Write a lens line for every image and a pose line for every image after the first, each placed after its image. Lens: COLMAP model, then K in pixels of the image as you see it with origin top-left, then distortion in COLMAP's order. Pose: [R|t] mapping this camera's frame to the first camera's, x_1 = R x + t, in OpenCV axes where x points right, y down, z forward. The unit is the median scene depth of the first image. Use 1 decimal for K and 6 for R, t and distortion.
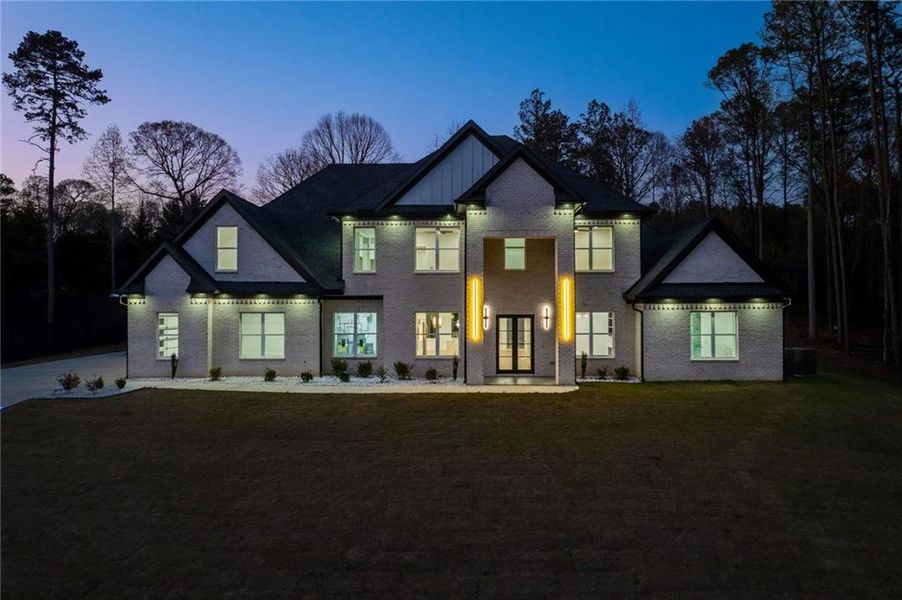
lens RADIAL K [[632.4, 0, 451.0], [0, 632.4, 300.0], [0, 0, 1]] dist [-0.043929, 0.007045]
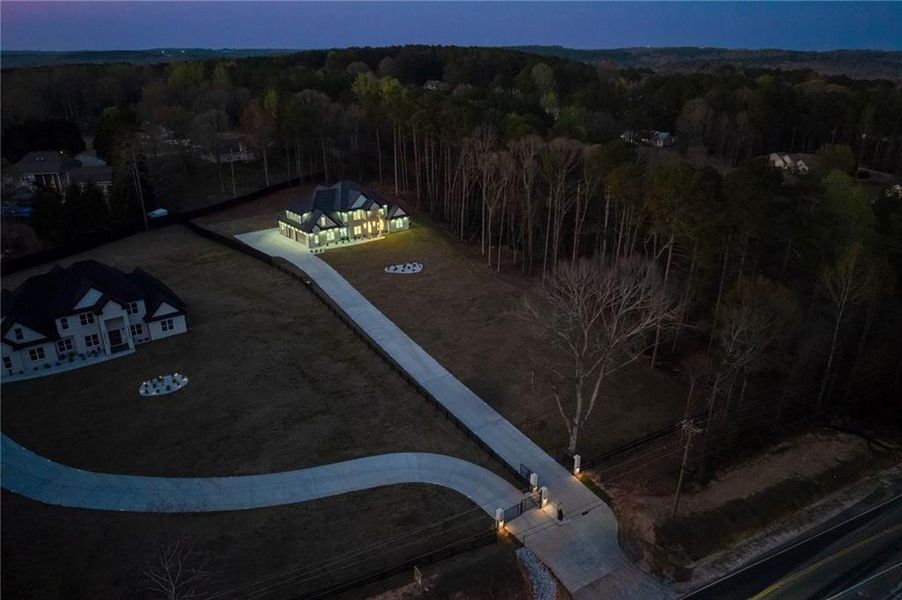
lens RADIAL K [[632.4, 0, 451.0], [0, 632.4, 300.0], [0, 0, 1]] dist [-0.043929, 0.007045]
pose [[0.771497, -0.231589, 0.592586, -0.435052], [-0.013941, 0.925022, 0.379659, -1.358678], [-0.636080, -0.301167, 0.710423, -2.445085]]
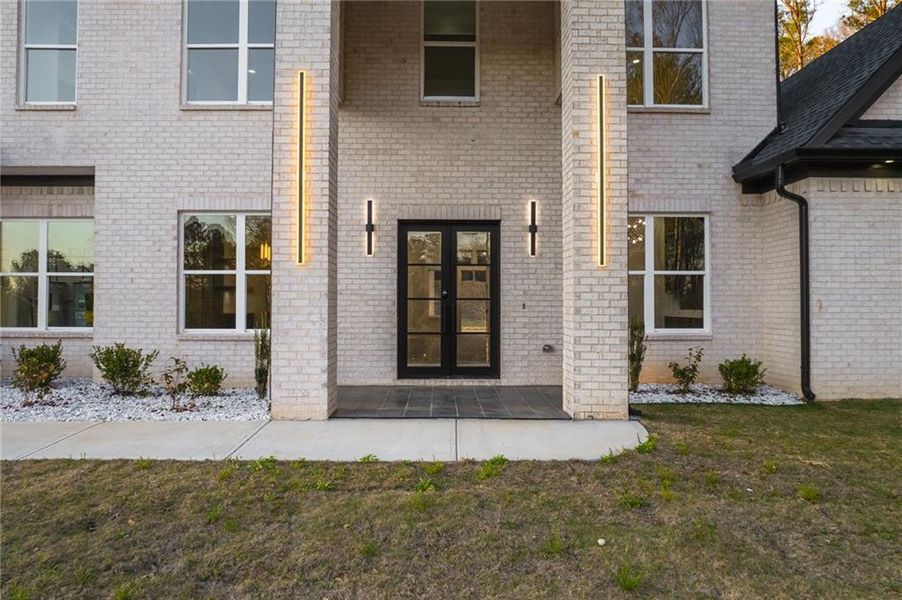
lens RADIAL K [[632.4, 0, 451.0], [0, 632.4, 300.0], [0, 0, 1]] dist [-0.043929, 0.007045]
pose [[0.999021, 0.003091, 0.044127, 0.075104], [-0.002945, 0.999990, -0.003372, 0.062157], [-0.044137, 0.003239, 0.999020, 0.546188]]
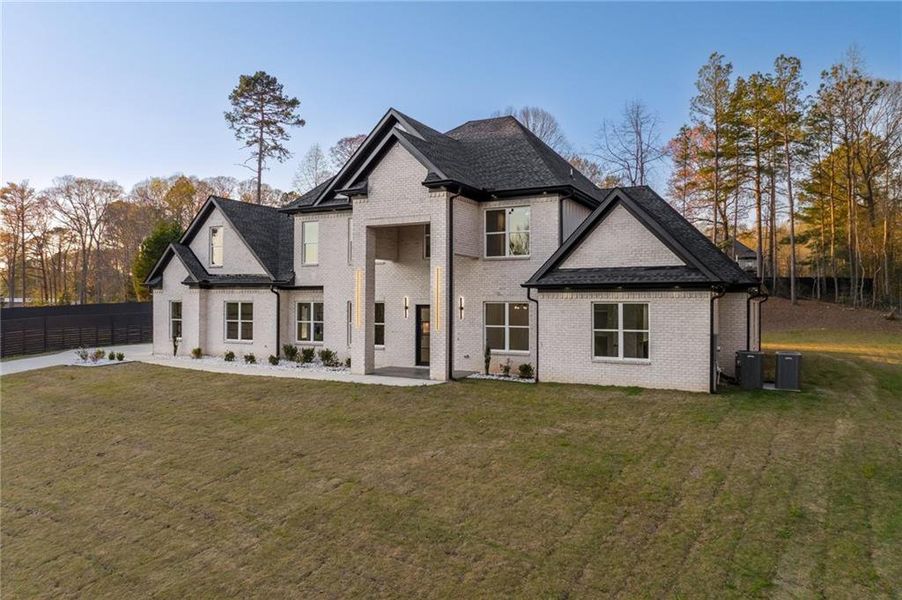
lens RADIAL K [[632.4, 0, 451.0], [0, 632.4, 300.0], [0, 0, 1]] dist [-0.043929, 0.007045]
pose [[0.893192, 0.003441, -0.449663, 0.485178], [-0.000291, 0.999975, 0.007074, 0.007867], [0.449676, -0.006187, 0.893170, 0.135754]]
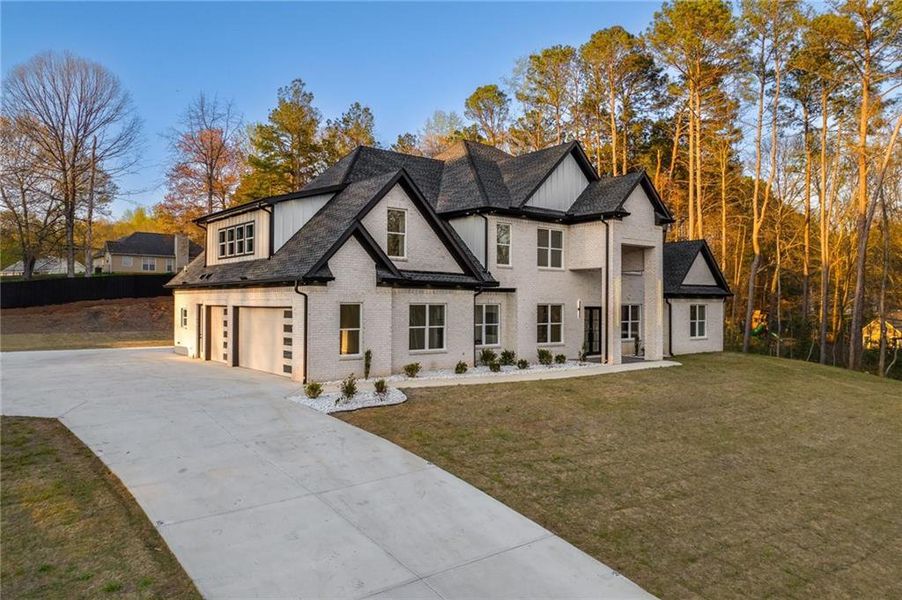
lens RADIAL K [[632.4, 0, 451.0], [0, 632.4, 300.0], [0, 0, 1]] dist [-0.043929, 0.007045]
pose [[0.766099, 0.009815, 0.642648, -0.772446], [-0.011821, 0.999929, -0.001180, 0.013070], [-0.642614, -0.006692, 0.766161, 0.216708]]
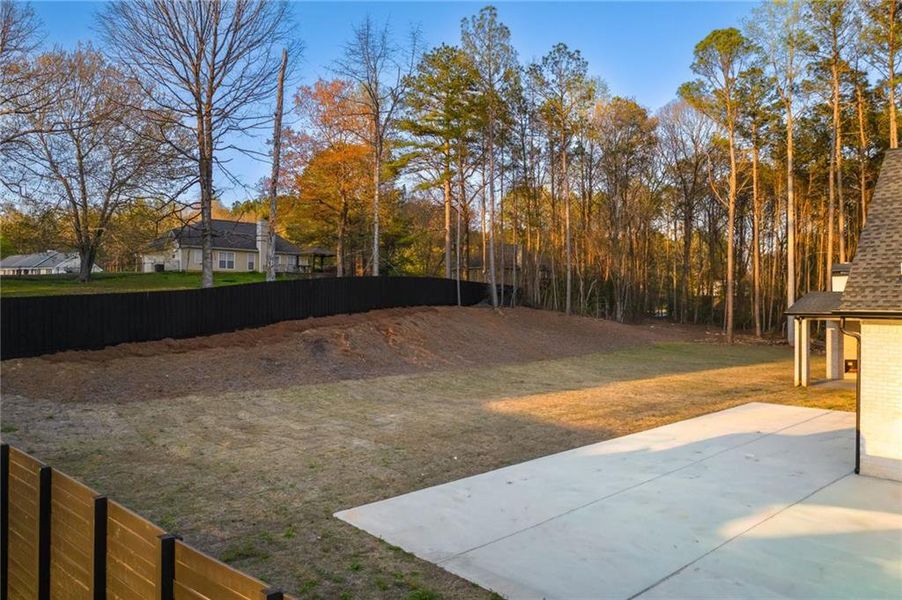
lens RADIAL K [[632.4, 0, 451.0], [0, 632.4, 300.0], [0, 0, 1]] dist [-0.043929, 0.007045]
pose [[0.727987, 0.010922, 0.685504, -0.951928], [-0.014225, 0.999898, -0.000825, -0.011060], [-0.685443, -0.009150, 0.728068, 1.265545]]
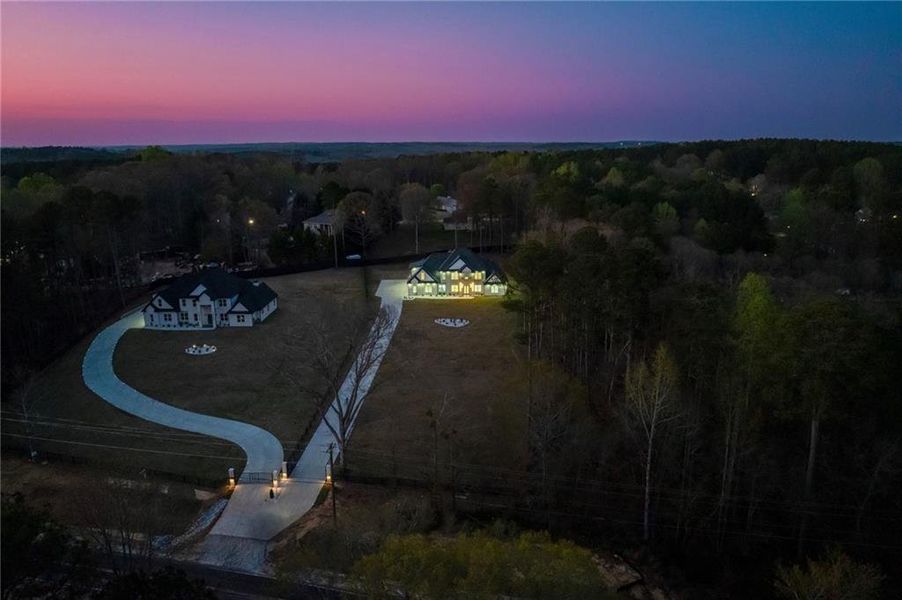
lens RADIAL K [[632.4, 0, 451.0], [0, 632.4, 300.0], [0, 0, 1]] dist [-0.043929, 0.007045]
pose [[0.999986, -0.002814, 0.004486, 1.974736], [0.001575, 0.966836, 0.255392, -1.359841], [-0.005056, -0.255382, 0.966827, -3.933892]]
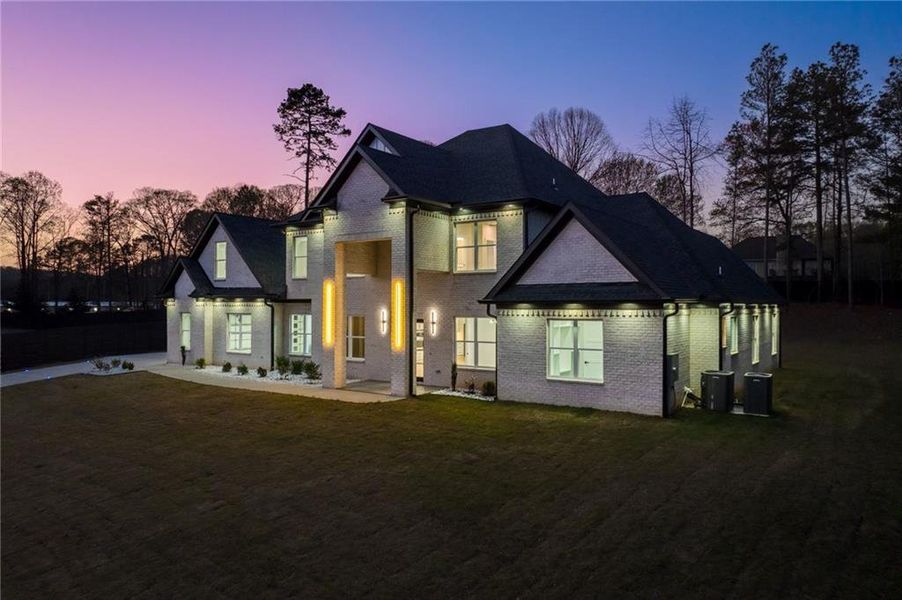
lens RADIAL K [[632.4, 0, 451.0], [0, 632.4, 300.0], [0, 0, 1]] dist [-0.043929, 0.007045]
pose [[0.831130, -0.000436, -0.556078, 0.599325], [0.003761, 0.999981, 0.004837, -0.008916], [0.556066, -0.006112, 0.831116, 0.209833]]
